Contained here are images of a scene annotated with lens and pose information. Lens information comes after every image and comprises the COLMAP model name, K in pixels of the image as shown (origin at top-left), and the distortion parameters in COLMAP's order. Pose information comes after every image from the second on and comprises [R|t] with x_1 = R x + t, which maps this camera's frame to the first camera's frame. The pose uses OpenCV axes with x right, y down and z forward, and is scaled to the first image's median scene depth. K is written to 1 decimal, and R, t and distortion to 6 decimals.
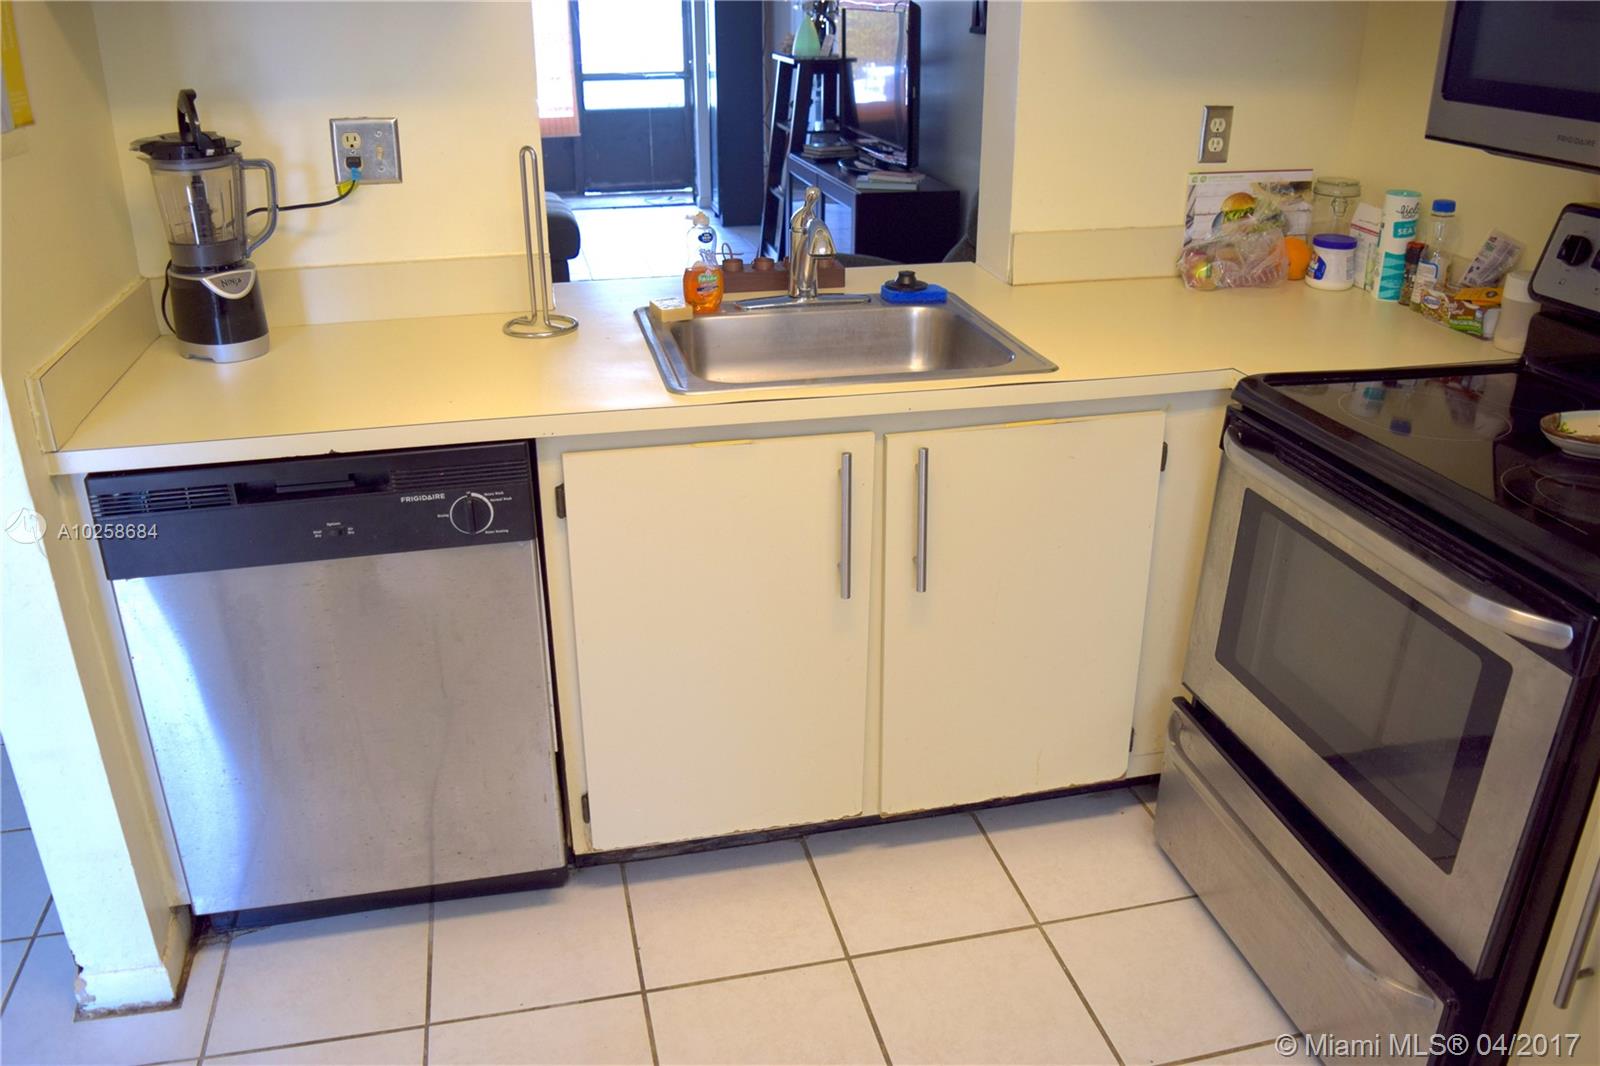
lens RADIAL K [[1253.4, 0, 796.7], [0, 1253.4, 535.8], [0, 0, 1]] dist [-0.089713, 0.016249]
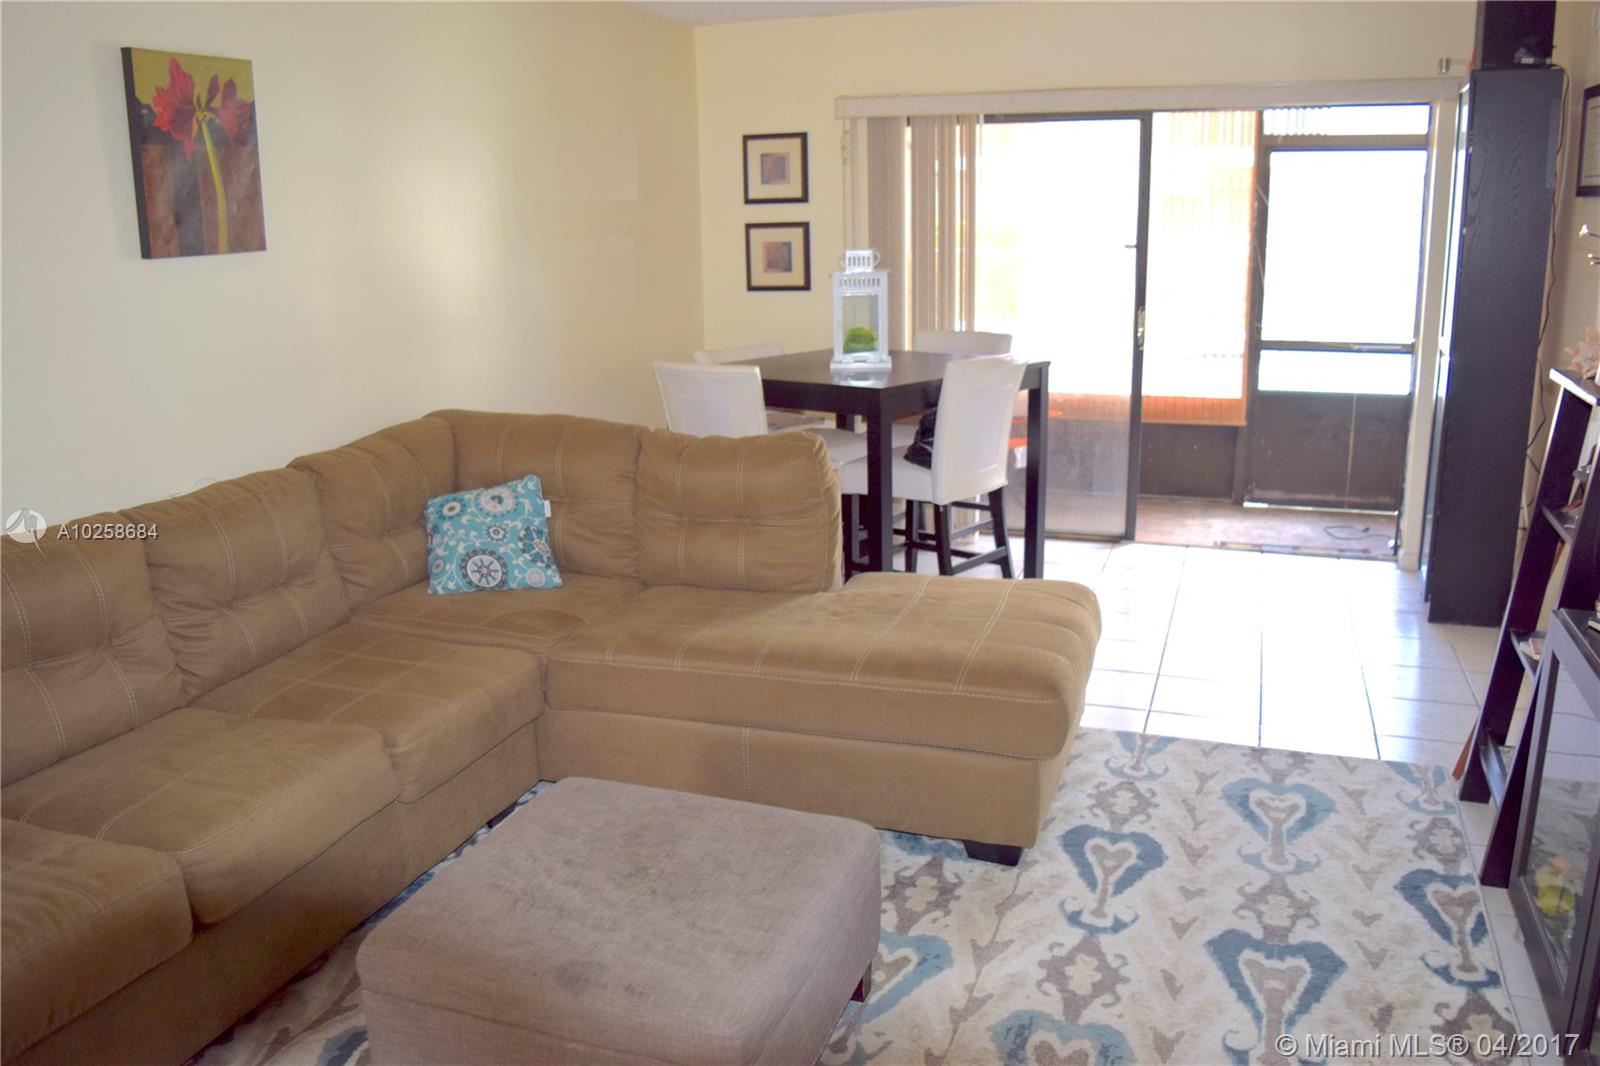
lens RADIAL K [[1253.4, 0, 801.9], [0, 1253.4, 530.8], [0, 0, 1]] dist [-0.089713, 0.016249]
pose [[0.837084, 0.113752, -0.535118, -0.003808], [-0.203578, 0.972667, -0.111694, -0.223438], [0.507786, 0.202435, 0.837361, 0.488011]]
